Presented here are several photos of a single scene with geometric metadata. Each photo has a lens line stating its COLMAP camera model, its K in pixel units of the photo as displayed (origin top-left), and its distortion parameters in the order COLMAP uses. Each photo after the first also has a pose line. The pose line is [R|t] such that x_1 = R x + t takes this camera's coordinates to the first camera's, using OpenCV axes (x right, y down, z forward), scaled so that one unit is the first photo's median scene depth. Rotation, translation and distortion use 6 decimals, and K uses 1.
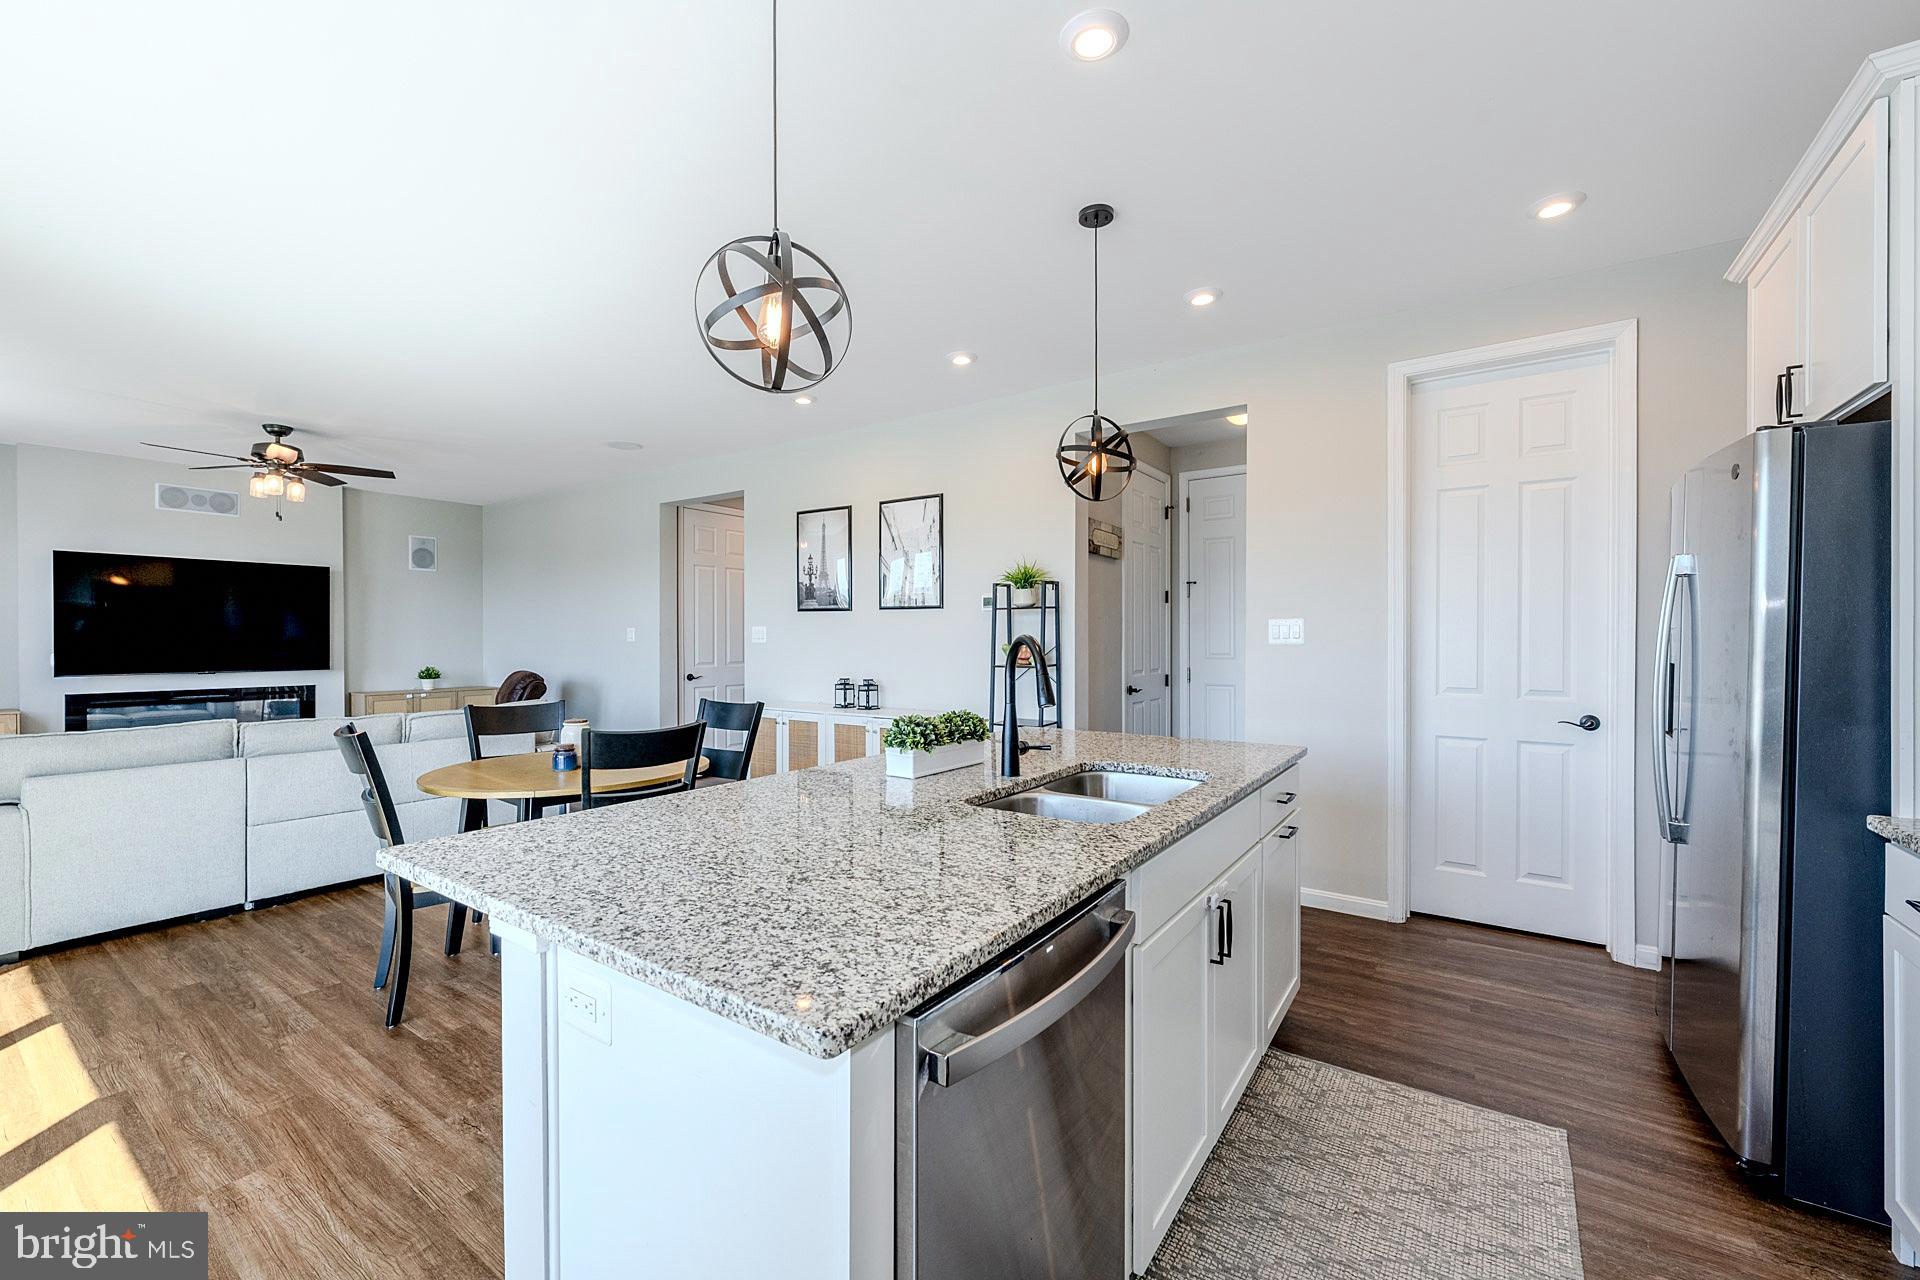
lens RADIAL K [[758.9, 0, 959.2], [0, 758.9, 643.4], [0, 0, 1]] dist [-0.004894, 0.000691]
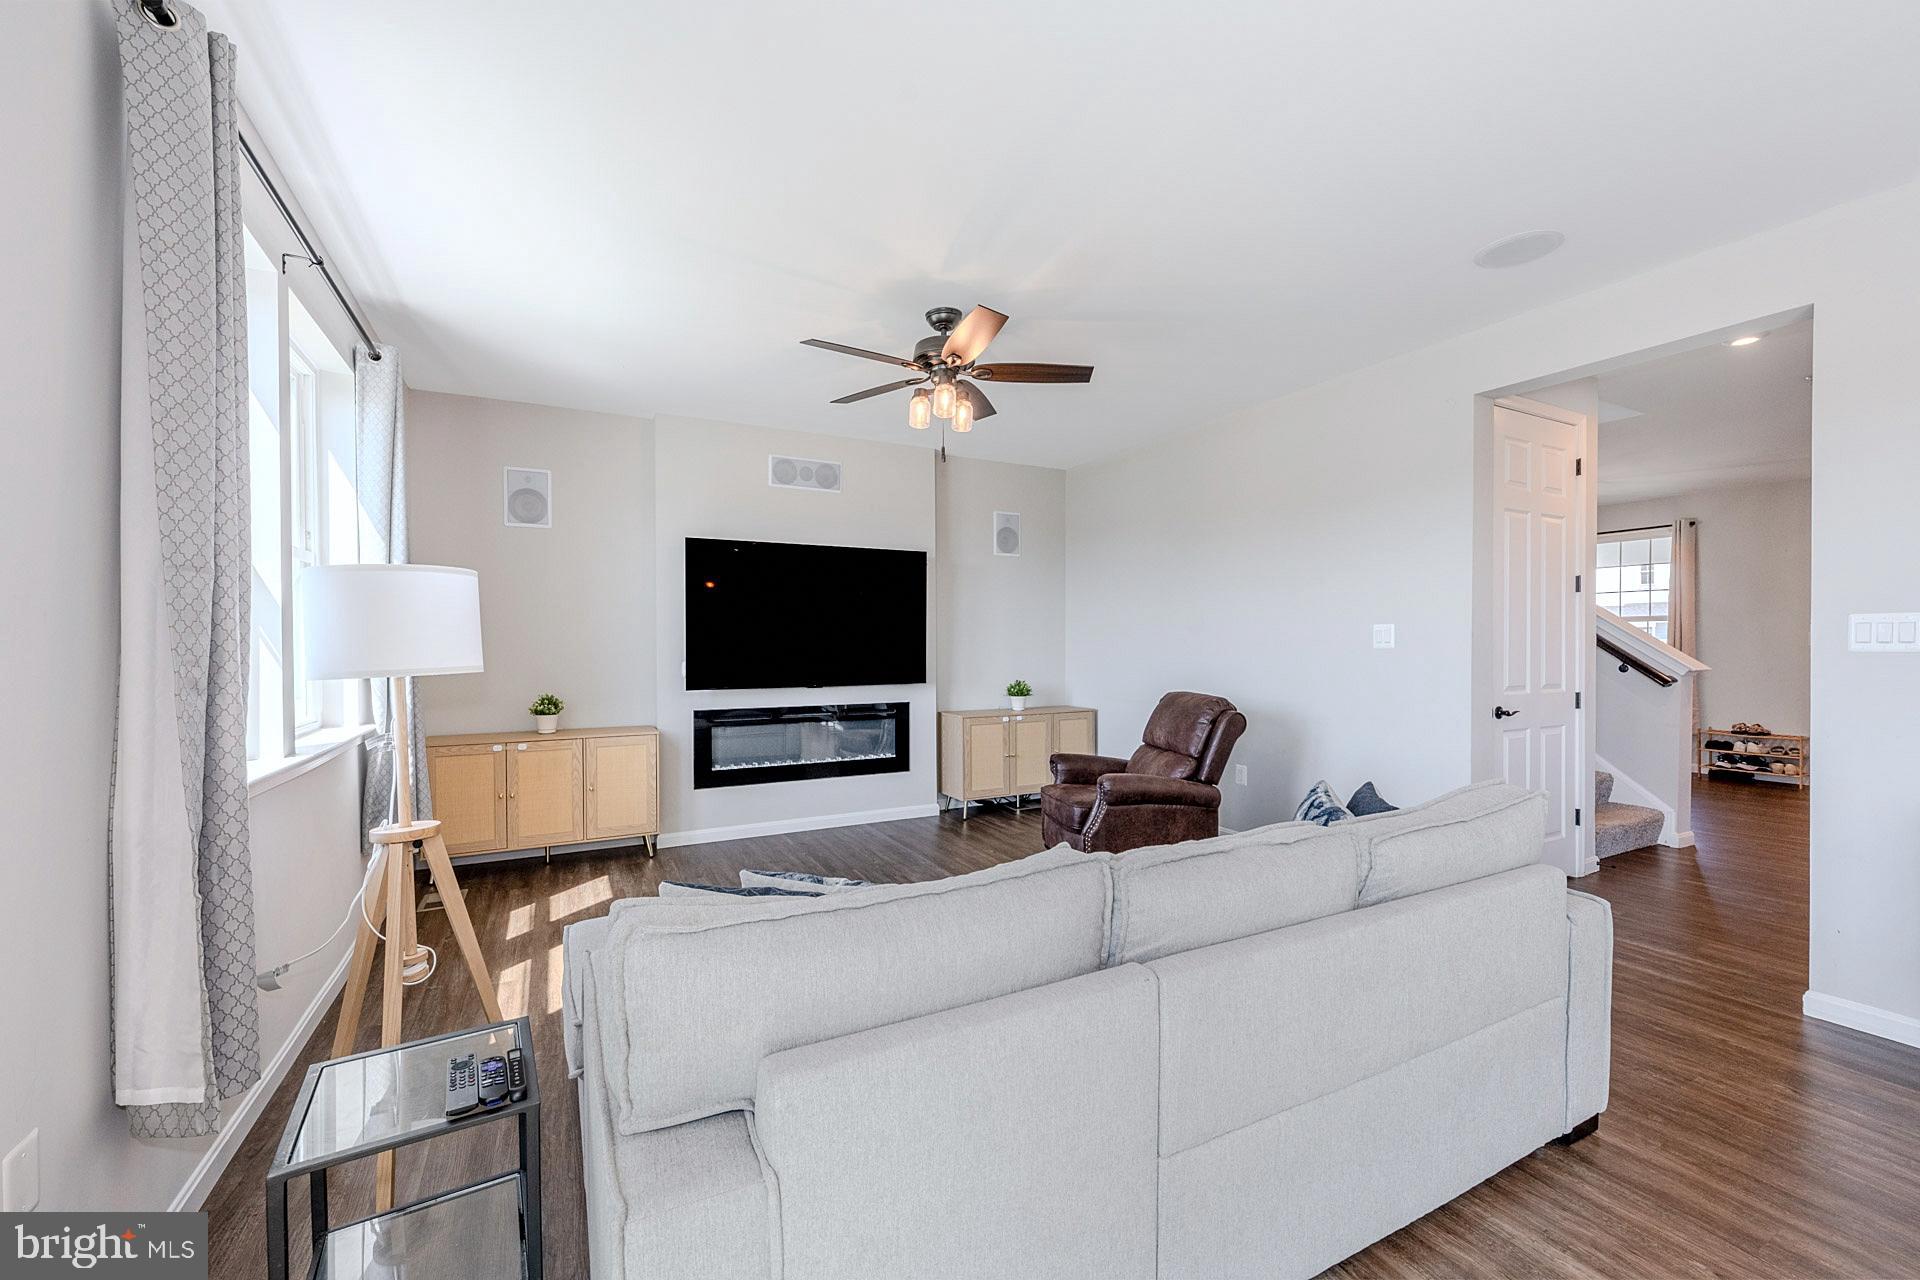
lens RADIAL K [[758.9, 0, 954.1], [0, 758.9, 648.5], [0, 0, 1]] dist [-0.004894, 0.000691]
pose [[0.881915, 0.001039, -0.471408, -0.591026], [-0.000899, 0.999999, 0.000523, -0.002330], [0.471408, -0.000037, 0.881915, 0.436220]]
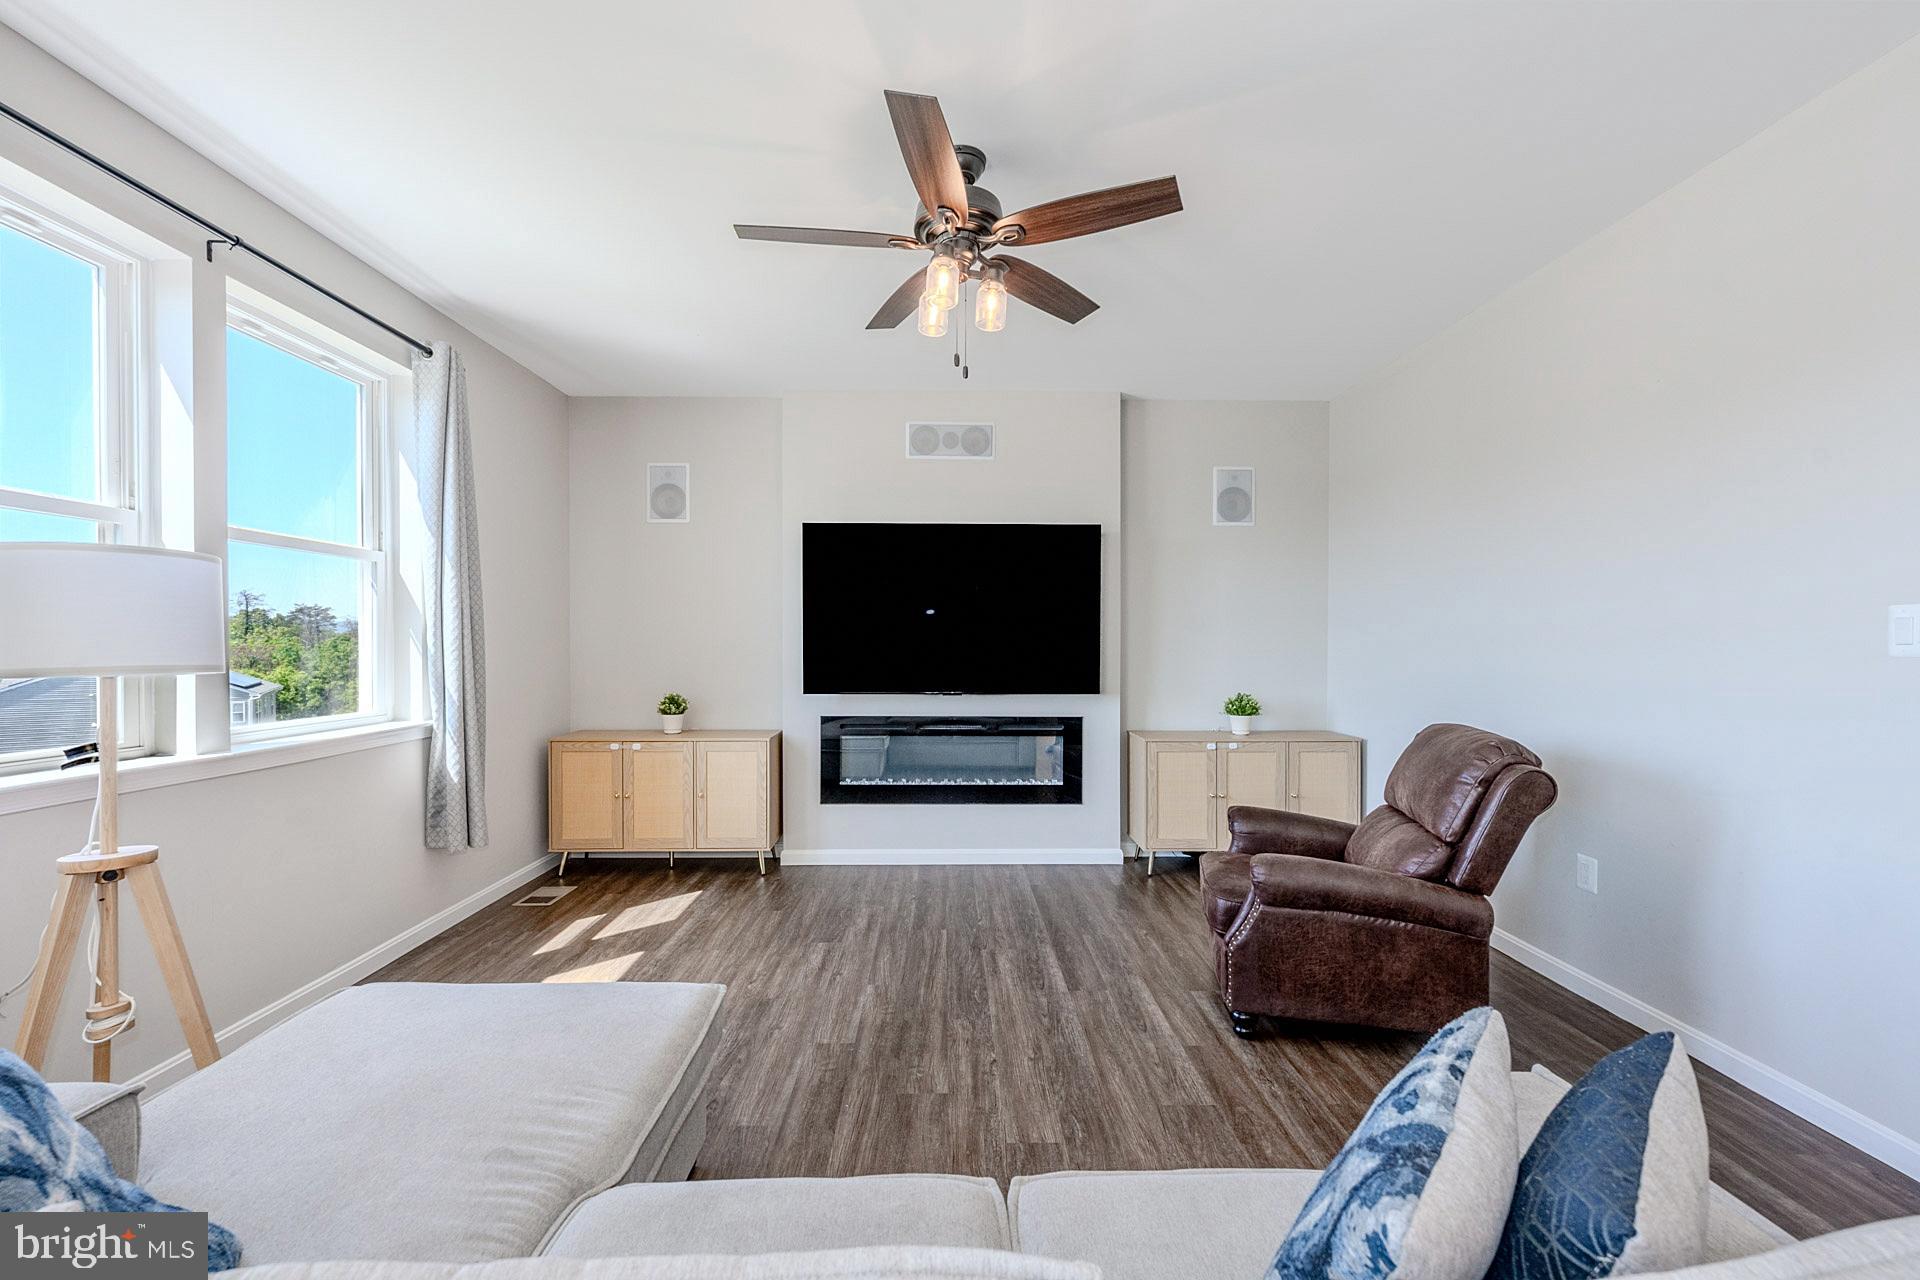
lens RADIAL K [[758.9, 0, 957.6], [0, 758.9, 648.1], [0, 0, 1]] dist [-0.004894, 0.000691]
pose [[0.578447, 0.006534, -0.815694, -0.541869], [-0.007895, 0.999966, 0.002411, -0.003512], [0.815682, 0.005045, 0.578479, 0.749004]]
